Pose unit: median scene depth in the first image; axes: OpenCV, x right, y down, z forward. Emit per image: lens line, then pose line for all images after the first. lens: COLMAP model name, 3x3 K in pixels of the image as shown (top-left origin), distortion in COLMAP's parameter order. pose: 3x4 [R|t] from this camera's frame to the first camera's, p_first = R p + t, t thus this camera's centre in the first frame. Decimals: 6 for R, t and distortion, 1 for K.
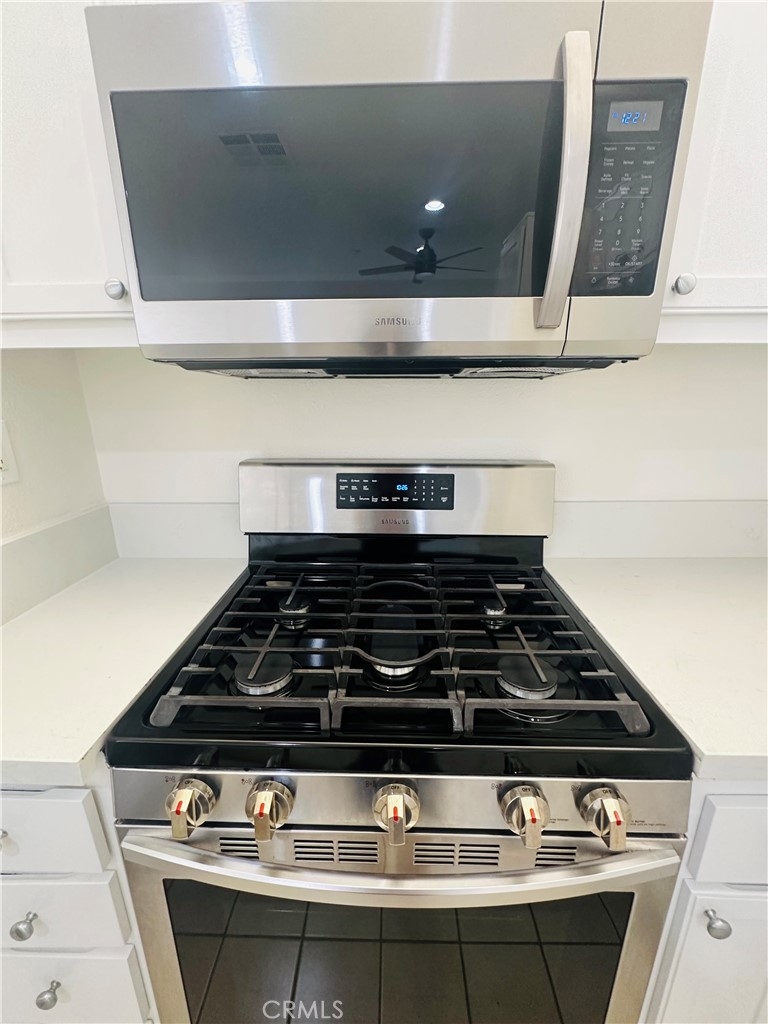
lens RADIAL K [[410.6, 0, 387.3], [0, 410.6, 511.1], [0, 0, 1]] dist [-0.013299, 0.000113]
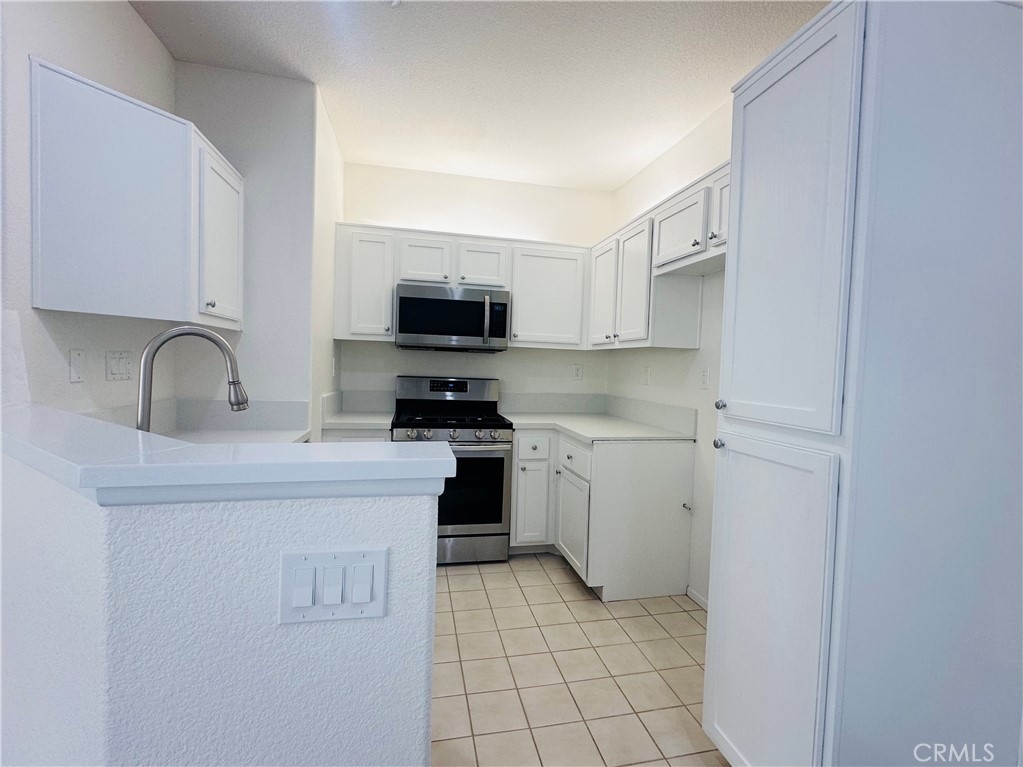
lens RADIAL K [[410.2, 0, 509.3], [0, 410.2, 380.3], [0, 0, 1]] dist [-0.013299, 0.000113]
pose [[0.972228, 0.026680, 0.232511, -0.451985], [0.031720, 0.969292, -0.243858, 1.185006], [-0.231877, 0.244460, 0.941527, -3.573838]]
